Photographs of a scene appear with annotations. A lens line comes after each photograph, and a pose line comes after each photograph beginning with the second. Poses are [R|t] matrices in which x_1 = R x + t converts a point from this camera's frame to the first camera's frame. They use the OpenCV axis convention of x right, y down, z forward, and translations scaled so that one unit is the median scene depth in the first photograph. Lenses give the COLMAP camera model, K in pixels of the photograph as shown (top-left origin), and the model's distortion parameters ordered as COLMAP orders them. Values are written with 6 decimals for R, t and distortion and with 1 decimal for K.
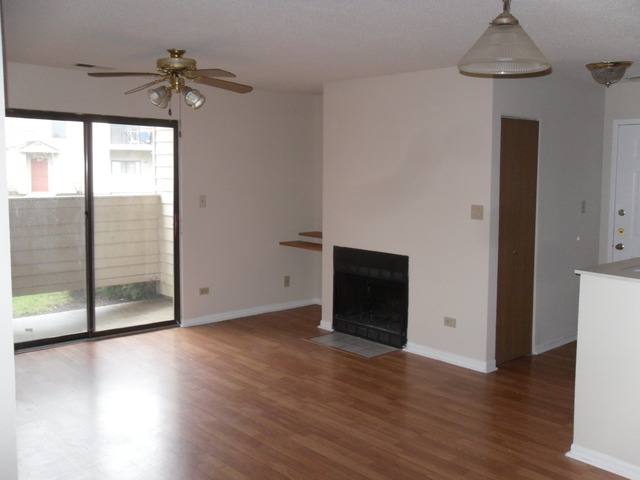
lens RADIAL K [[647.9, 0, 323.3], [0, 647.9, 225.8], [0, 0, 1]] dist [-0.080440, 0.228833]
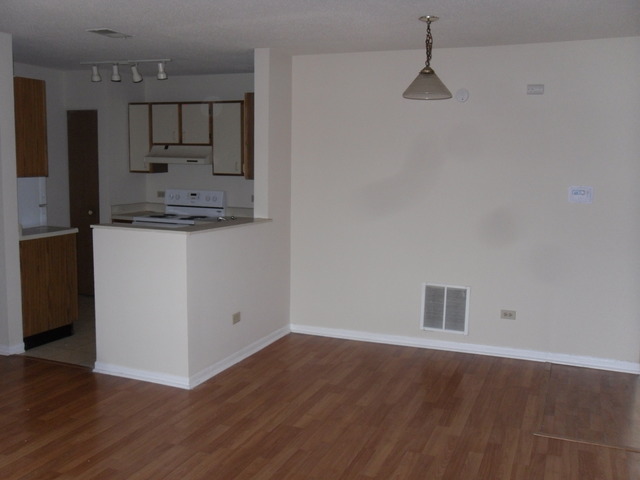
lens RADIAL K [[647.9, 0, 323.3], [0, 647.9, 225.8], [0, 0, 1]] dist [-0.080440, 0.228833]
pose [[-0.448933, -0.106680, 0.887174, -0.755087], [0.051587, 0.988098, 0.144920, -0.099047], [-0.892075, 0.110826, -0.438087, 1.274341]]
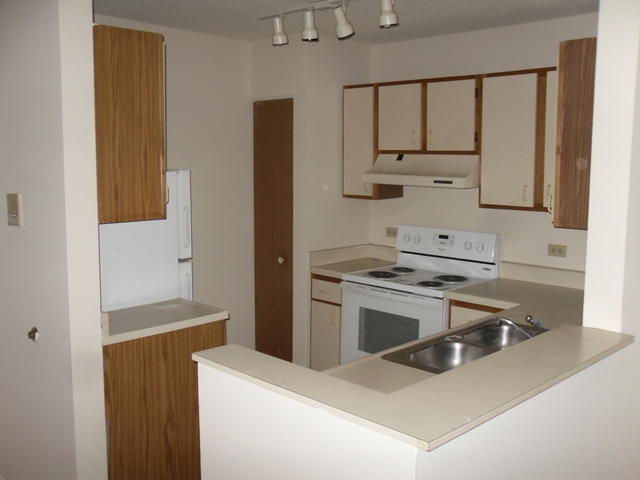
lens RADIAL K [[647.9, 0, 323.3], [0, 647.9, 225.8], [0, 0, 1]] dist [-0.080440, 0.228833]
pose [[-0.083227, -0.110700, 0.990363, -0.276489], [0.069275, 0.990764, 0.116567, -0.098625], [-0.994120, 0.078309, -0.074790, 1.143292]]
